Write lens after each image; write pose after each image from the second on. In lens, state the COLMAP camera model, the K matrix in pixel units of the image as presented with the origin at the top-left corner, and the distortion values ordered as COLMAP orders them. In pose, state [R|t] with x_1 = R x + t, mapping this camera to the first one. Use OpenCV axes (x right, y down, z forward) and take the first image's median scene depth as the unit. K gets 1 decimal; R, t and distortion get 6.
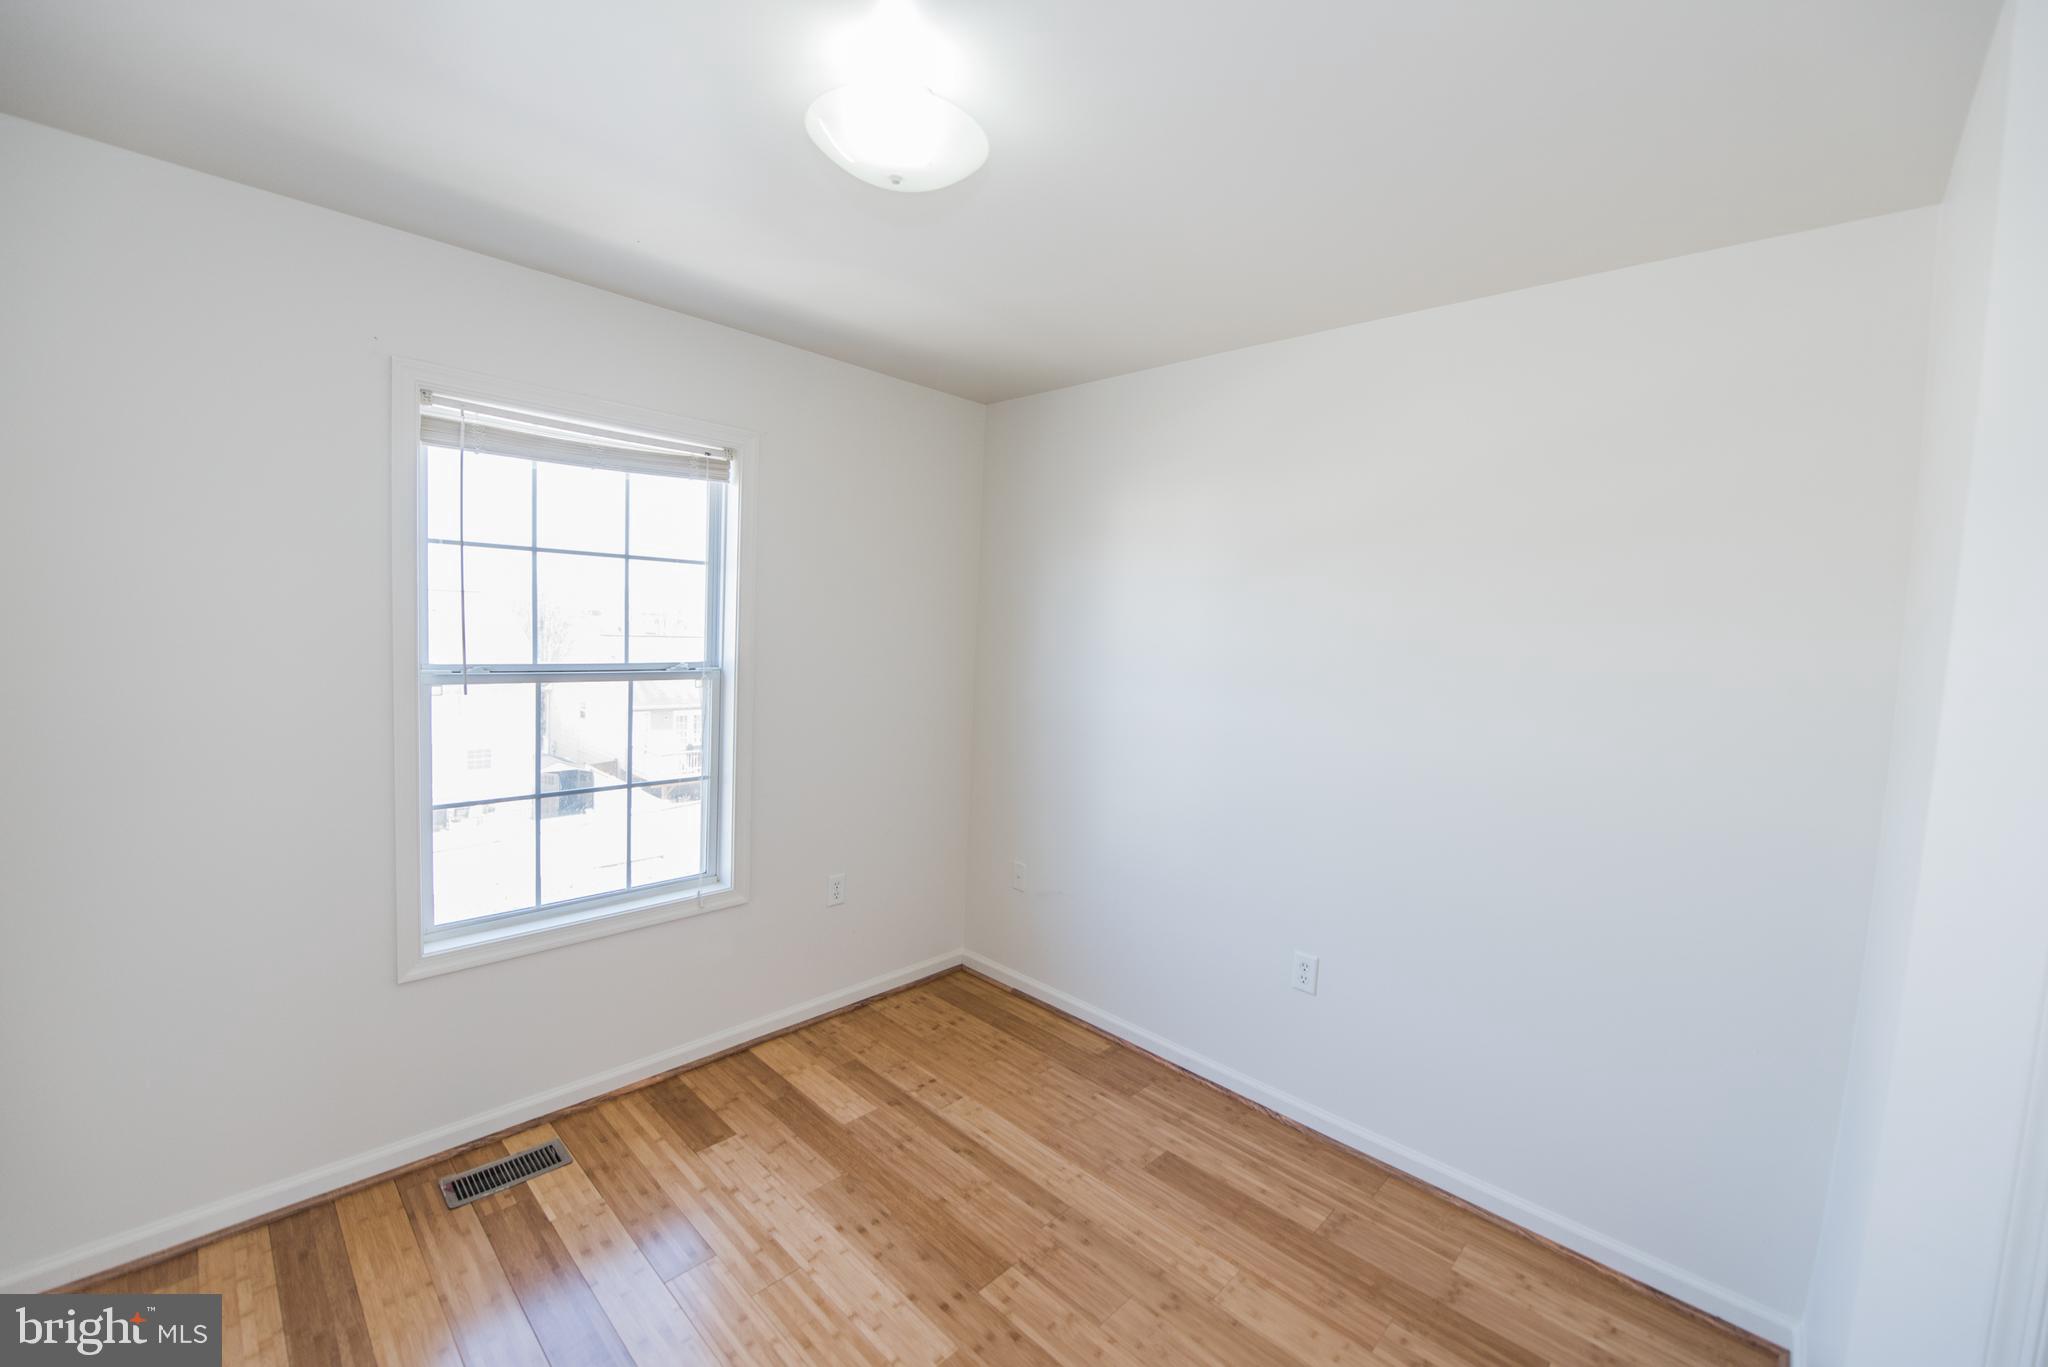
lens RADIAL K [[813.6, 0, 1016.7], [0, 813.6, 668.2], [0, 0, 1]] dist [-0.015341, -0.002847]
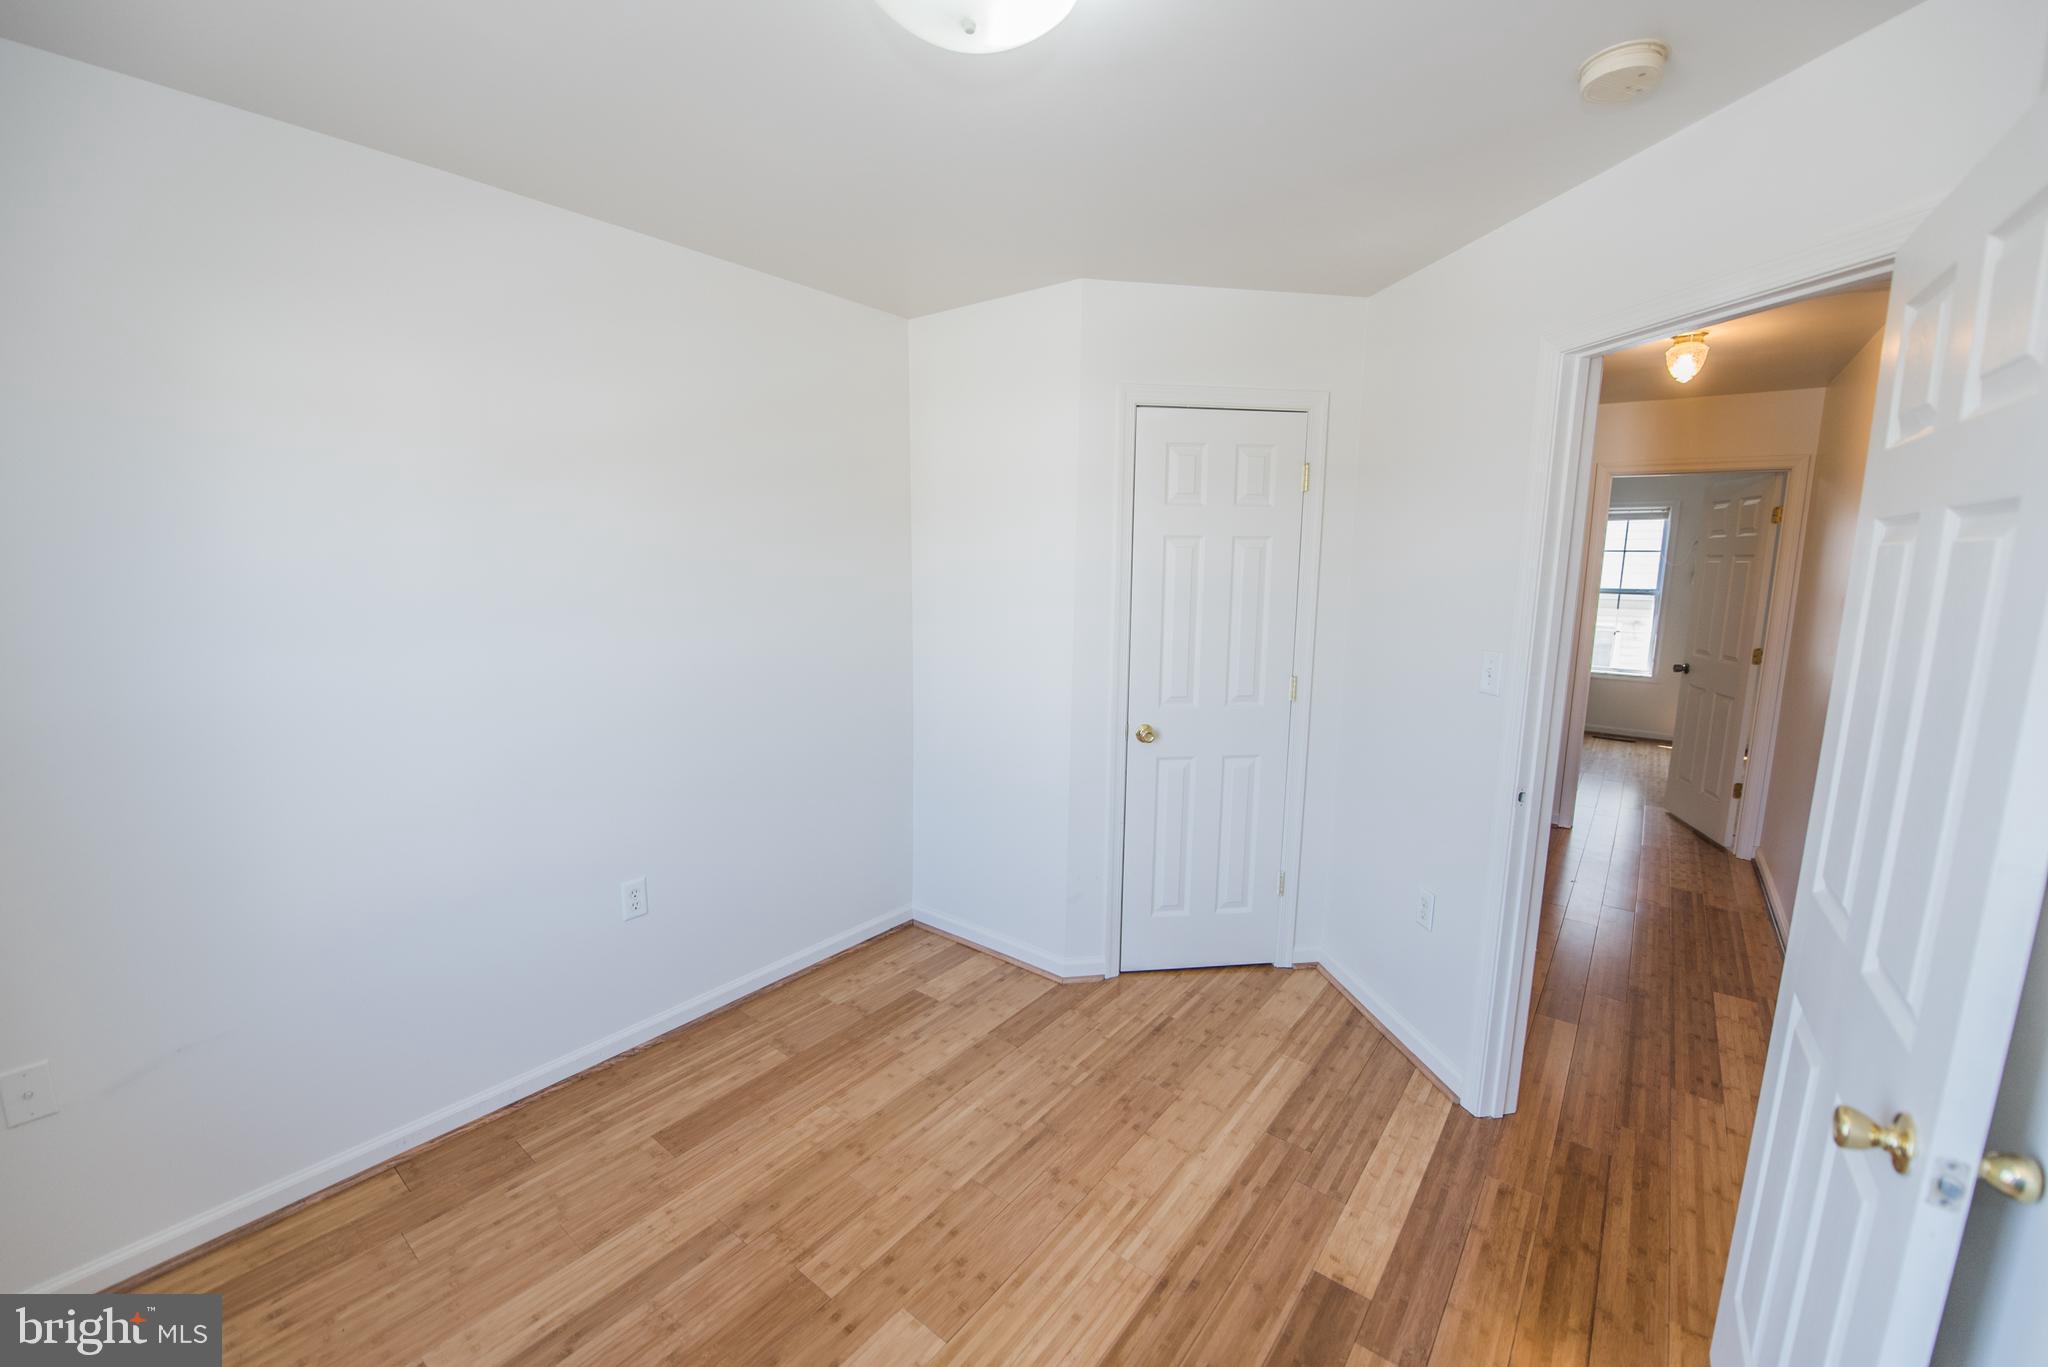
lens RADIAL K [[813.6, 0, 1019.3], [0, 813.6, 677.3], [0, 0, 1]] dist [-0.015341, -0.002847]
pose [[-0.096053, -0.186428, 0.977762, -0.700693], [0.046579, 0.980386, 0.191504, -0.064428], [-0.994286, 0.063938, -0.085485, 0.698422]]
